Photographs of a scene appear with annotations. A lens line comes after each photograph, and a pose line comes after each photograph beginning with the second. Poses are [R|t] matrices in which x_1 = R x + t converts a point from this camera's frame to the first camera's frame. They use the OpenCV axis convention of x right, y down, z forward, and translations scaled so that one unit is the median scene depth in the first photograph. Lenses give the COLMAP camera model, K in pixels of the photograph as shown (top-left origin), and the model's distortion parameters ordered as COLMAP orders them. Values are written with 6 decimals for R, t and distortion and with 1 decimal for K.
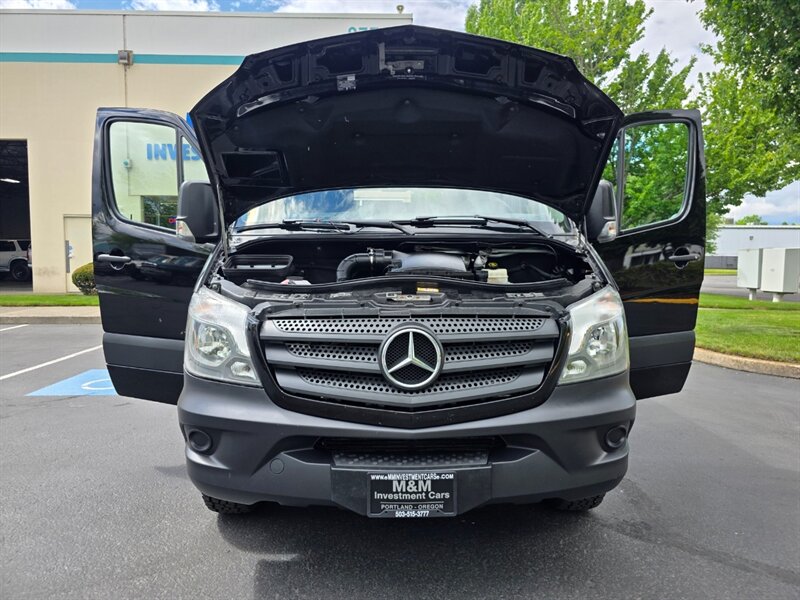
lens RADIAL K [[537.4, 0, 400.0], [0, 537.4, 300.0], [0, 0, 1]] dist [0.072053, -0.073614]
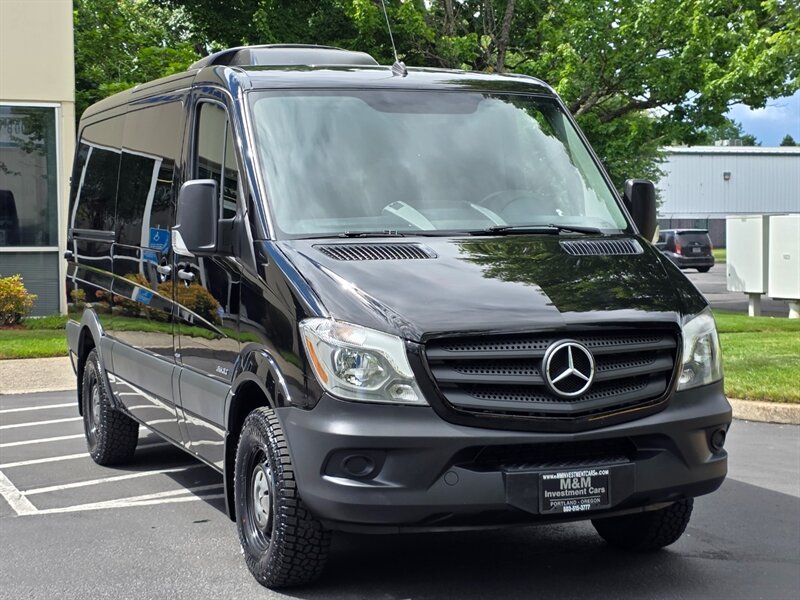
lens RADIAL K [[1515.4, 0, 400.0], [0, 1515.4, 300.0], [0, 0, 1]] dist [0.163654, -0.004230]
pose [[0.934850, -0.027323, 0.353990, -1.355631], [0.036815, 0.999120, -0.020105, 0.013885], [-0.353129, 0.031827, 0.935033, -1.743682]]
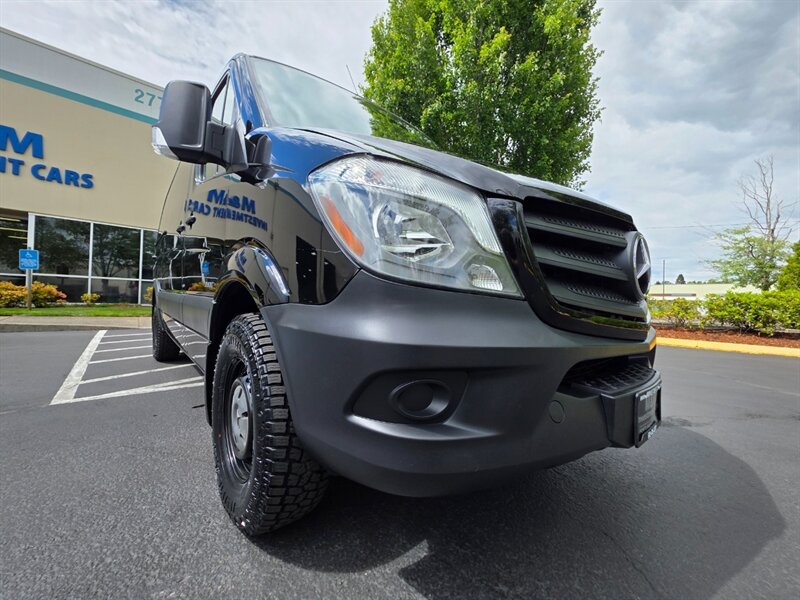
lens RADIAL K [[316.1, 0, 400.0], [0, 316.1, 300.0], [0, 0, 1]] dist [0.001486, 0.000051]
pose [[0.766415, 0.030737, 0.641609, -0.634316], [0.014433, 0.997778, -0.065041, 0.188703], [-0.642183, 0.059109, 0.764269, 0.809522]]
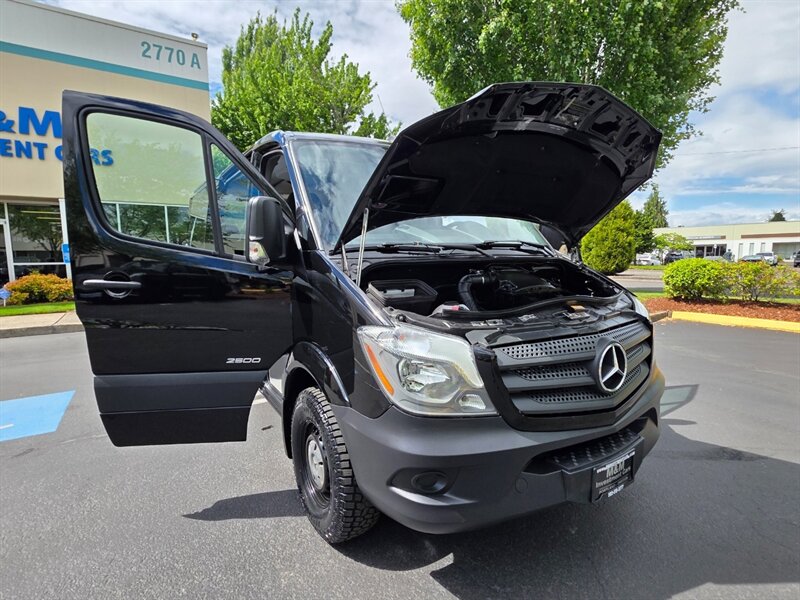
lens RADIAL K [[406.5, 0, 400.0], [0, 406.5, 300.0], [0, 0, 1]] dist [0.000579, 0.001702]
pose [[0.854848, -0.066421, 0.514610, -0.811348], [0.048396, 0.997656, 0.048375, -0.105208], [-0.516617, -0.016448, 0.856058, 0.444775]]
